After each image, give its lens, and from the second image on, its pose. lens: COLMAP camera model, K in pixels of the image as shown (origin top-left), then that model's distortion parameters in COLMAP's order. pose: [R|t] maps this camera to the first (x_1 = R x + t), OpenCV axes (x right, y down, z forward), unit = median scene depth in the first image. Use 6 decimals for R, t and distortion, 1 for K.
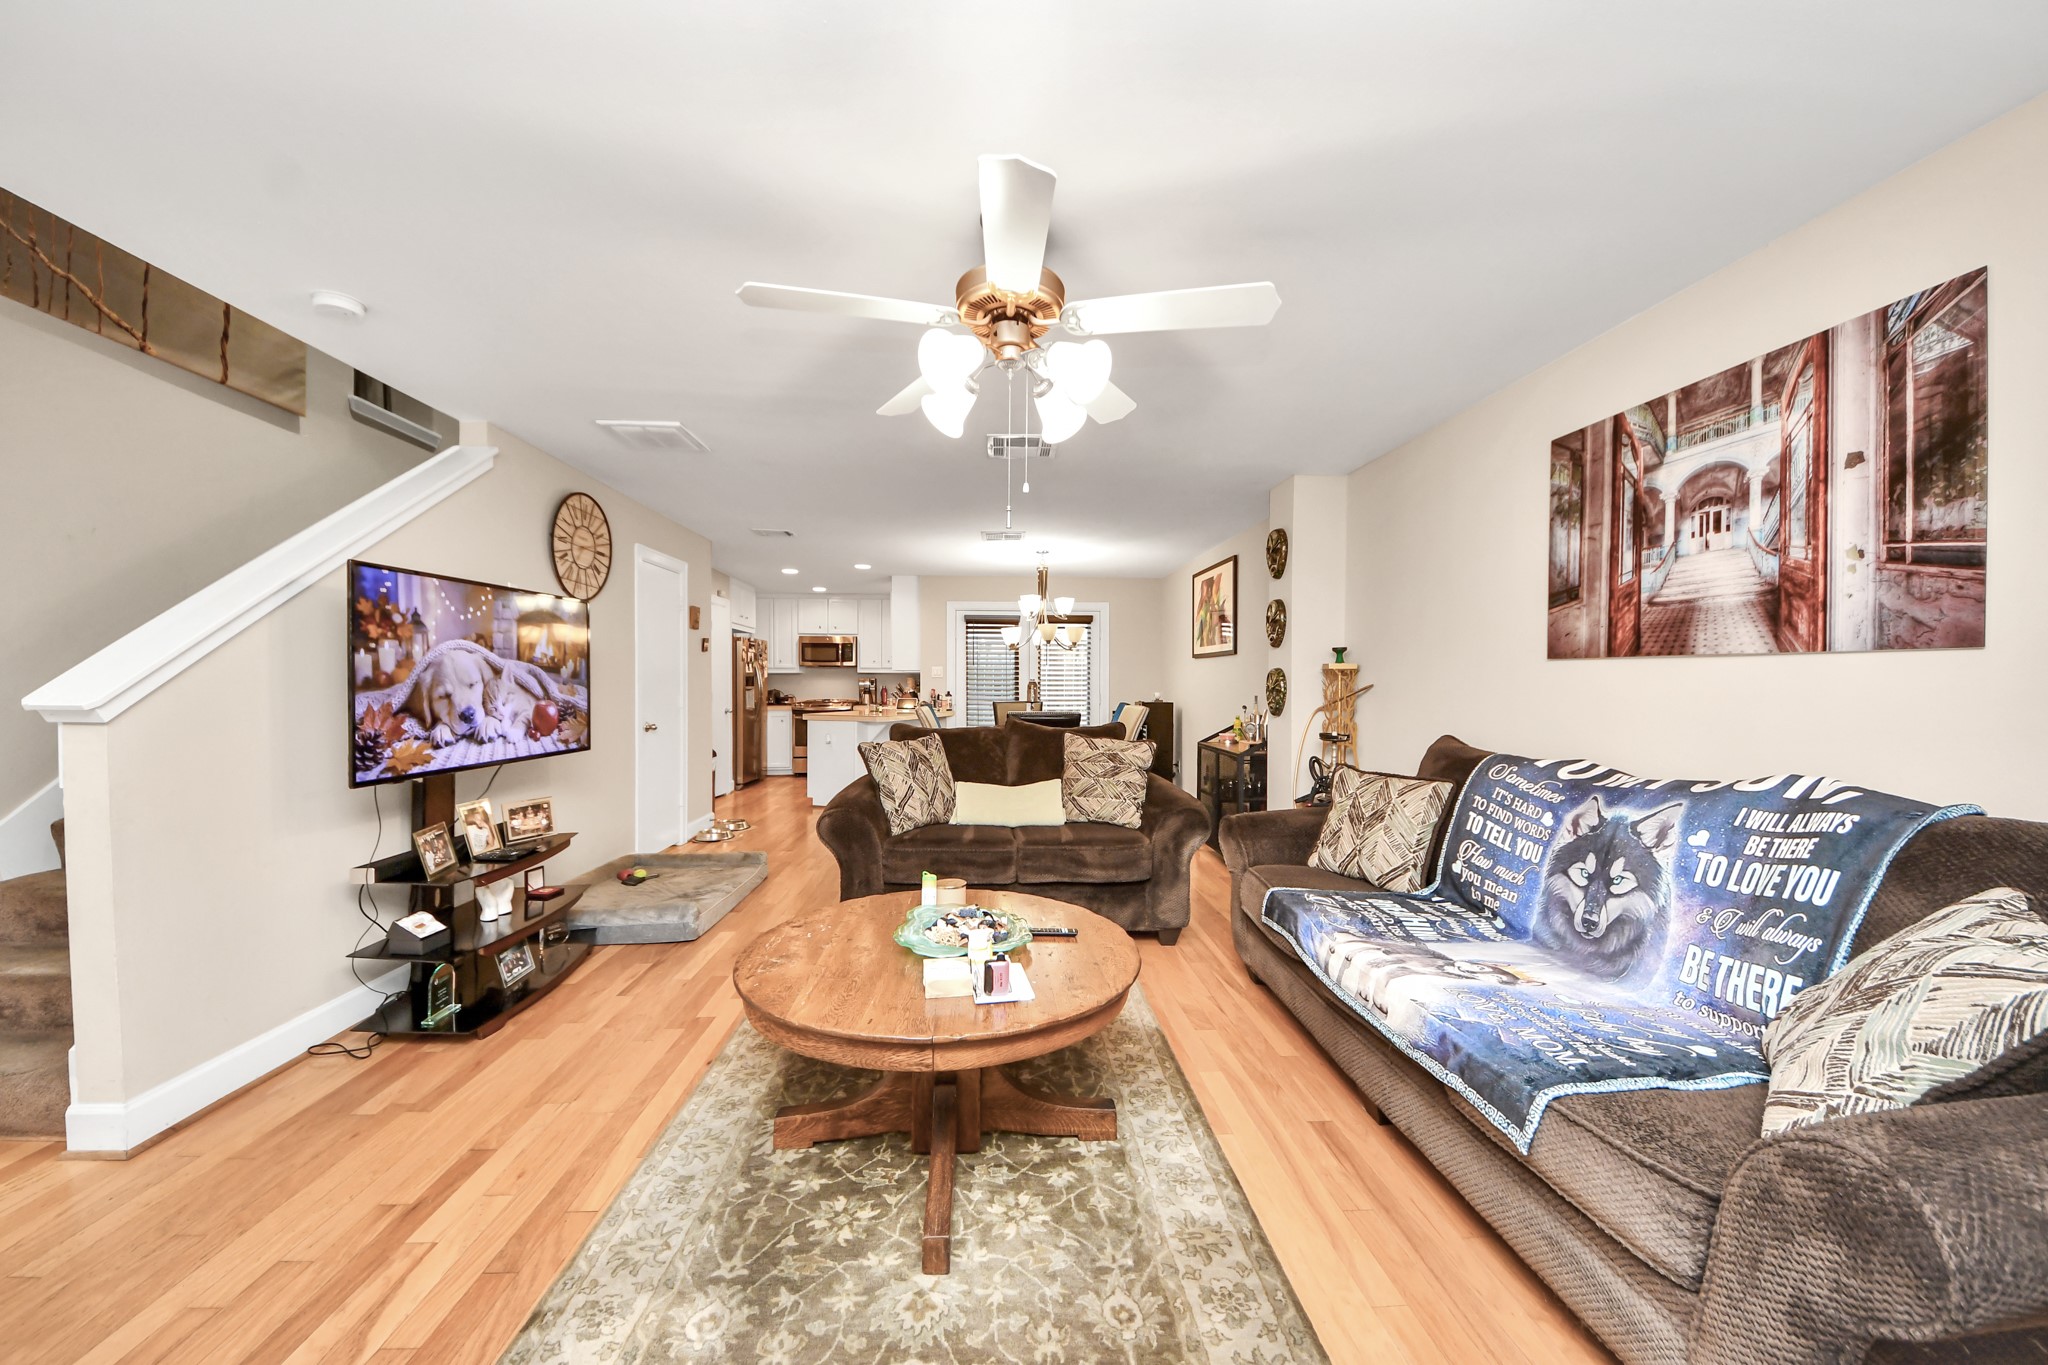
lens RADIAL K [[725.2, 0, 1018.2], [0, 725.2, 685.8], [0, 0, 1]] dist [0.040543, -0.026908]
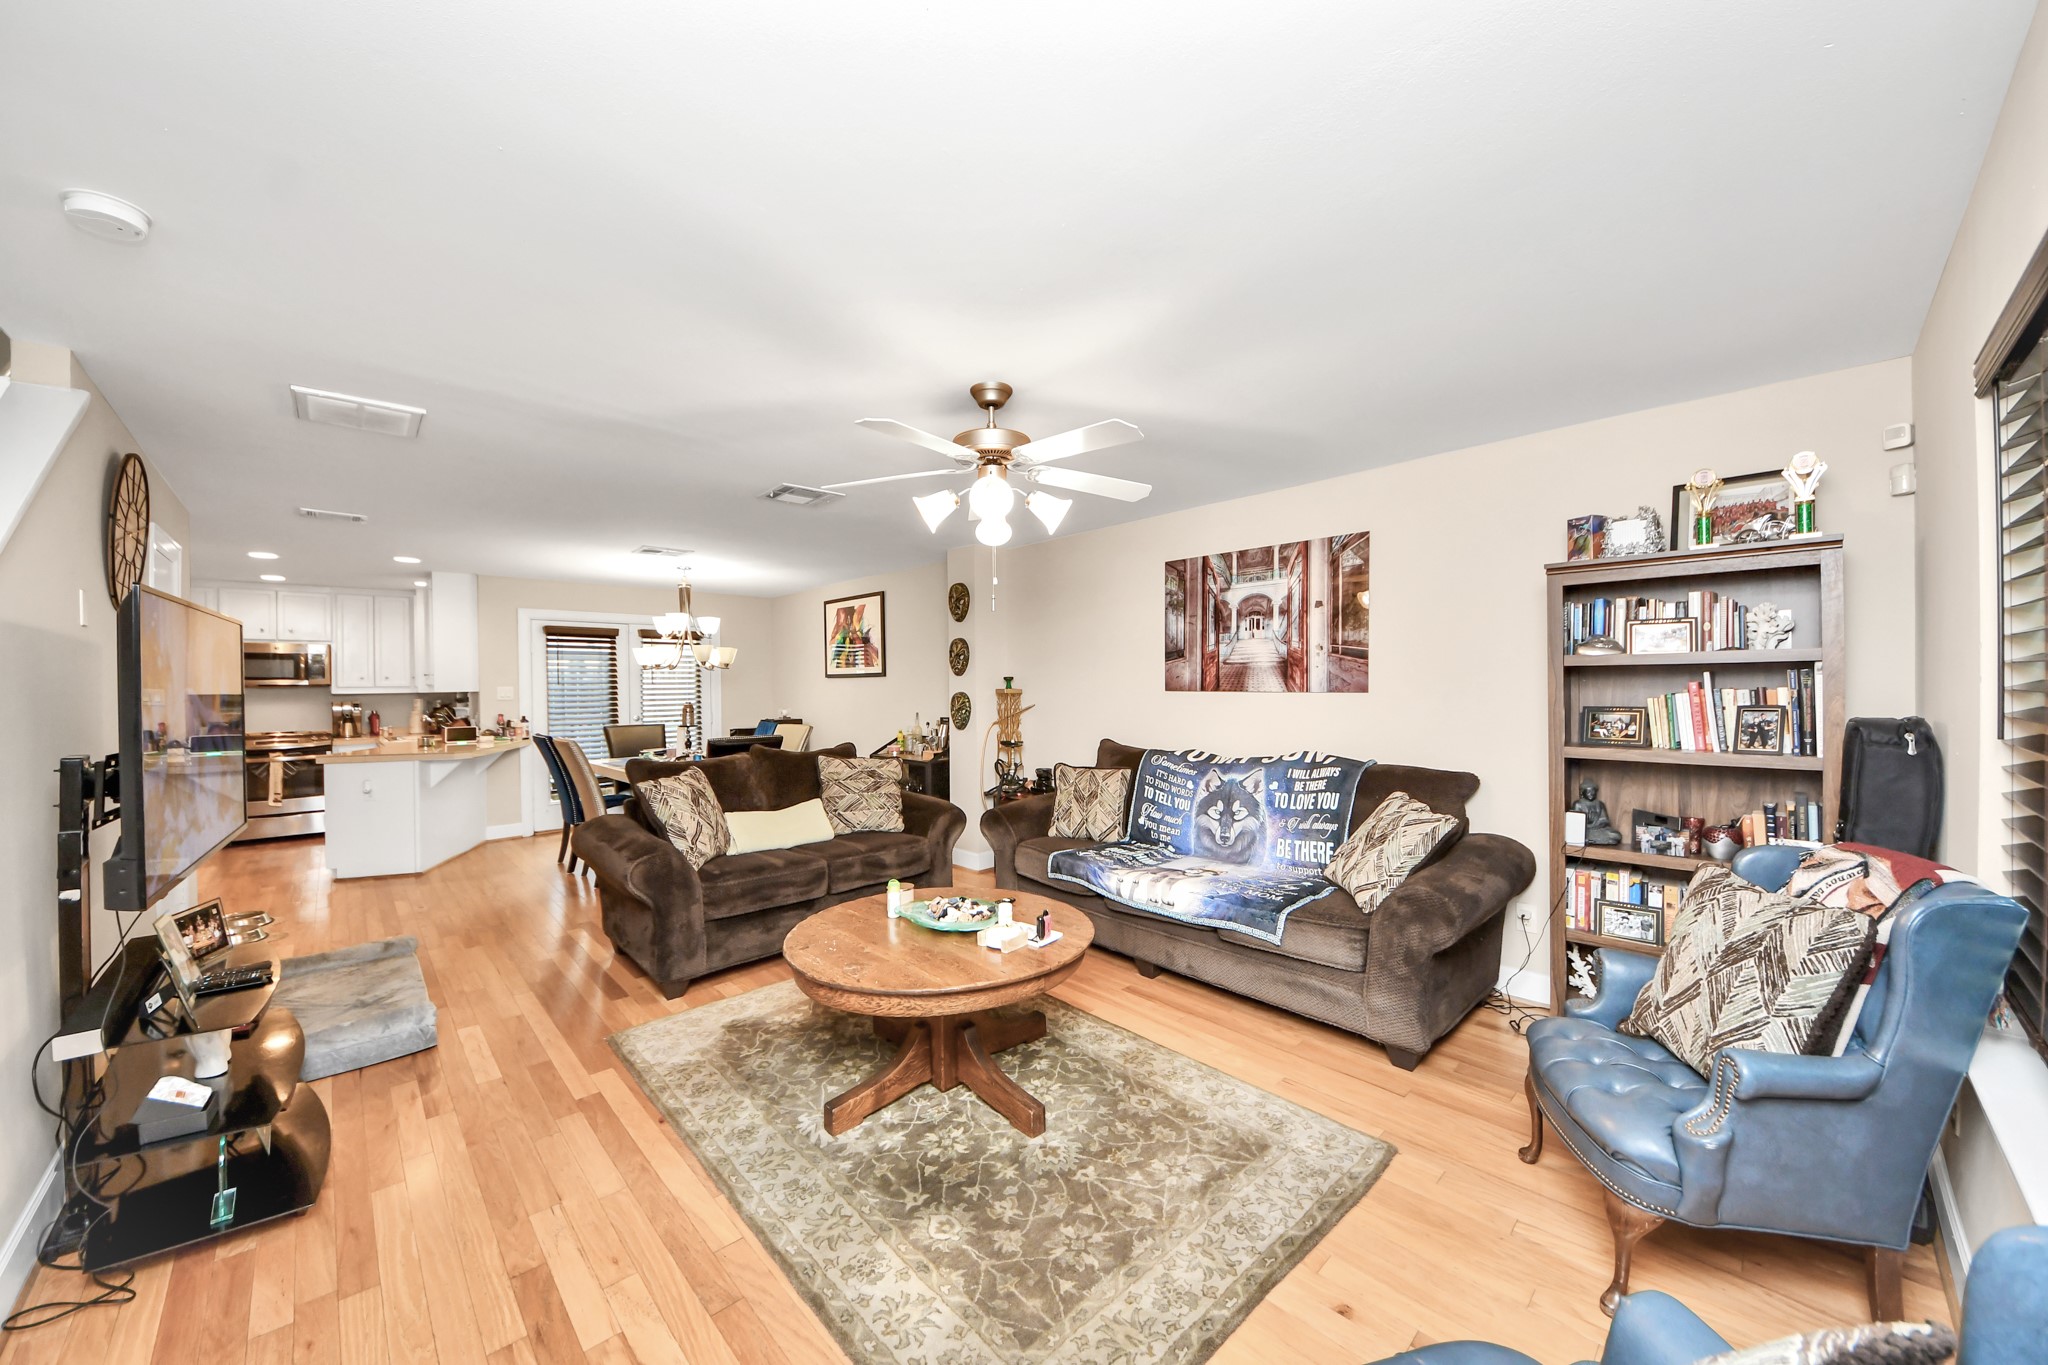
lens RADIAL K [[720.0, 0, 1016.1], [0, 720.0, 689.2], [0, 0, 1]] dist [0.051413, -0.030694]
pose [[0.767754, -0.015078, 0.640568, -0.666445], [0.016915, 0.999852, 0.003261, -0.056899], [-0.640522, 0.008331, 0.767895, -0.057365]]
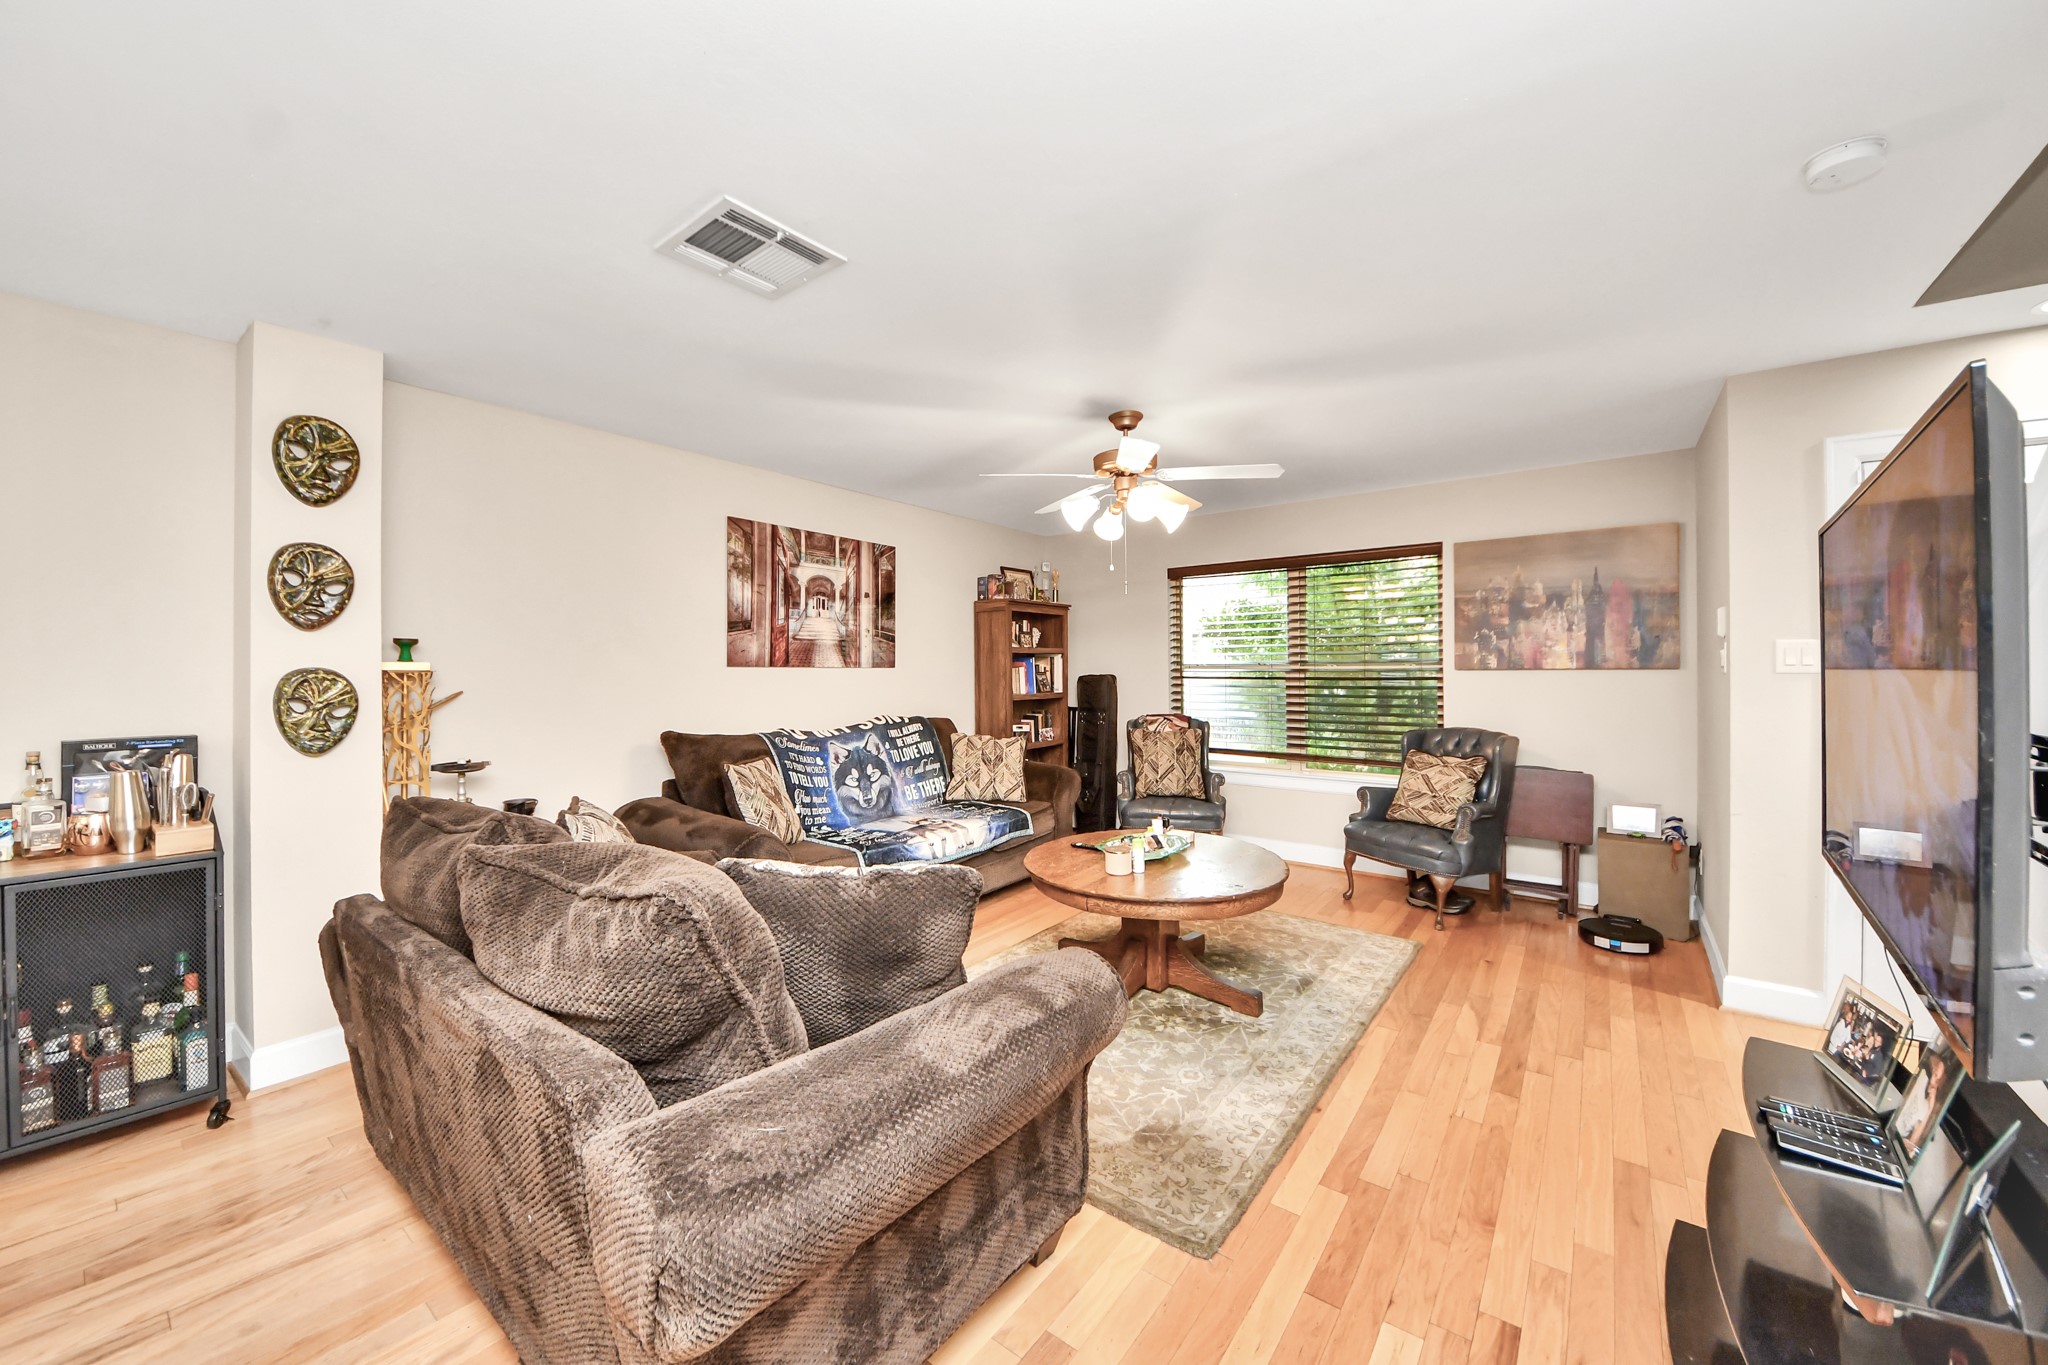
lens RADIAL K [[721.9, 0, 1021.7], [0, 721.9, 673.6], [0, 0, 1]] dist [0.000924, -0.008709]
pose [[-0.756743, -0.005297, 0.653691, -0.707711], [0.005311, 0.999884, 0.014251, -0.043830], [-0.653691, 0.014256, -0.756627, 1.871409]]
